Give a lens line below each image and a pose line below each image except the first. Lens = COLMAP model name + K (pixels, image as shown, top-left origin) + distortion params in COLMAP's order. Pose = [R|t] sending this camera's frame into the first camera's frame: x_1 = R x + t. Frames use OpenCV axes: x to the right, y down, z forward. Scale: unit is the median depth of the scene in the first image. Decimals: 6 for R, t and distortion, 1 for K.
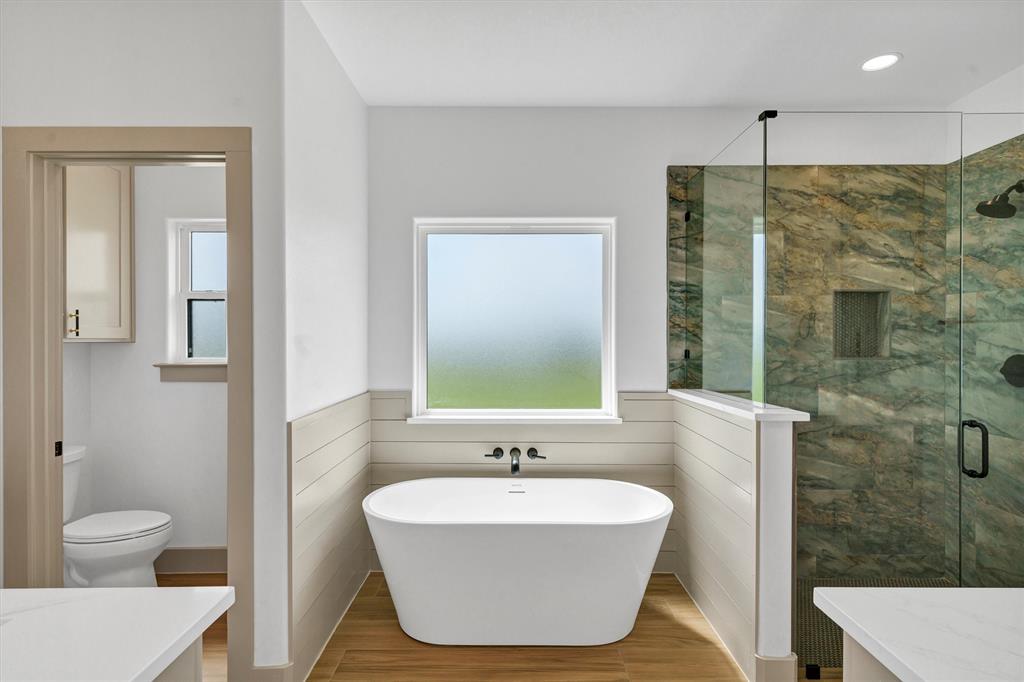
lens RADIAL K [[498.4, 0, 515.0], [0, 498.4, 335.2], [0, 0, 1]] dist [-0.003954, -0.000910]
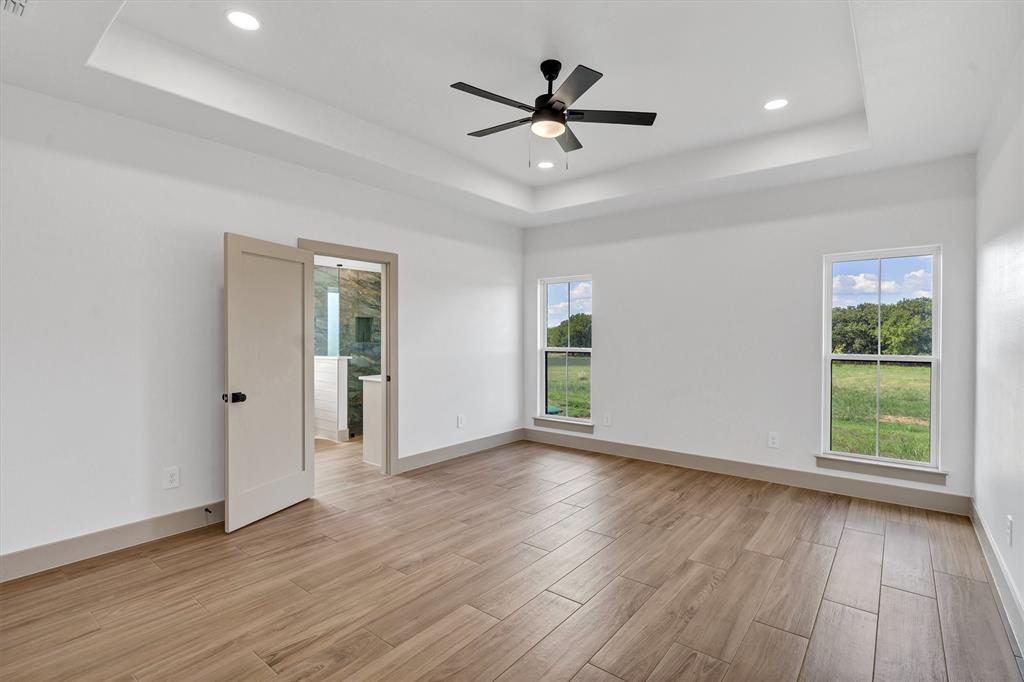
lens RADIAL K [[498.4, 0, 515.0], [0, 498.4, 335.2], [0, 0, 1]] dist [-0.003954, -0.000910]
pose [[0.618573, -0.002904, 0.785722, -0.925878], [0.005270, 0.999986, -0.000453, 0.014295], [-0.785710, 0.004421, 0.618579, -1.318401]]
